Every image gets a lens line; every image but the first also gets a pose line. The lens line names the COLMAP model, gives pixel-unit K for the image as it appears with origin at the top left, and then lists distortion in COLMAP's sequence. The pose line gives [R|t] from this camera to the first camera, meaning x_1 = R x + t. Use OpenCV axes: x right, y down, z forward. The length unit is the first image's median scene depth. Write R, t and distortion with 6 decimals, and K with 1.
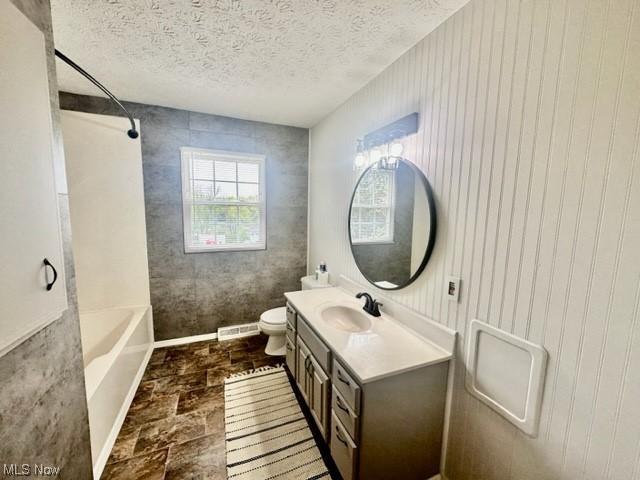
lens RADIAL K [[251.7, 0, 317.5], [0, 251.7, 239.9], [0, 0, 1]] dist [0.003298, 0.000242]
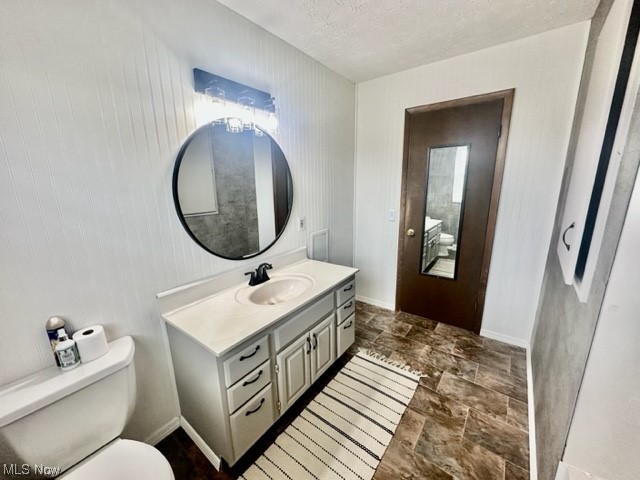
lens RADIAL K [[251.7, 0, 319.7], [0, 251.7, 244.2], [0, 0, 1]] dist [0.003298, 0.000242]
pose [[-0.504082, -0.203657, 0.839301, -1.032618], [0.118750, 0.946226, 0.300923, -0.191633], [-0.855453, 0.251357, -0.452791, 1.642895]]
